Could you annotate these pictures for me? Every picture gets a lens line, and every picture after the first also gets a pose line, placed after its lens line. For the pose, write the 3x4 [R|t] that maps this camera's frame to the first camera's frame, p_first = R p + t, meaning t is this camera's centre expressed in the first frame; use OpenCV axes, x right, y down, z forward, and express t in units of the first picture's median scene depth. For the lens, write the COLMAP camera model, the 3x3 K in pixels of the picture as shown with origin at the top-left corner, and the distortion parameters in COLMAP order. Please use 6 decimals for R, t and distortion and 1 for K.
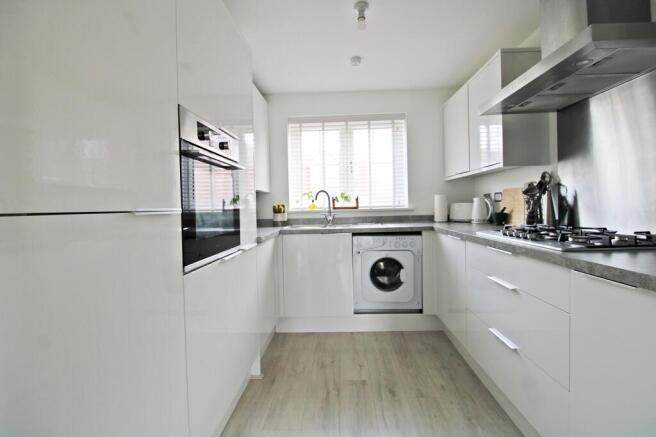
lens RADIAL K [[313.2, 0, 329.8], [0, 313.2, 211.4], [0, 0, 1]] dist [-0.014451, -0.000445]
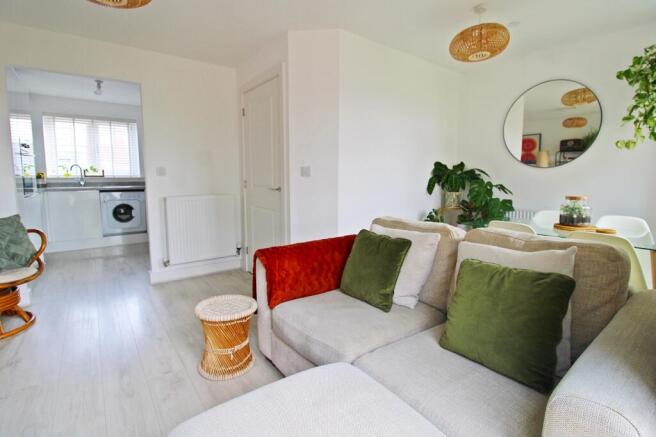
lens RADIAL K [[313.2, 0, 329.8], [0, 313.2, 211.4], [0, 0, 1]] dist [-0.014451, -0.000445]
pose [[0.769965, -0.045252, 0.636480, -0.040936], [-0.014162, 0.996025, 0.087946, 0.011559], [-0.637930, -0.076729, 0.766263, -0.982988]]
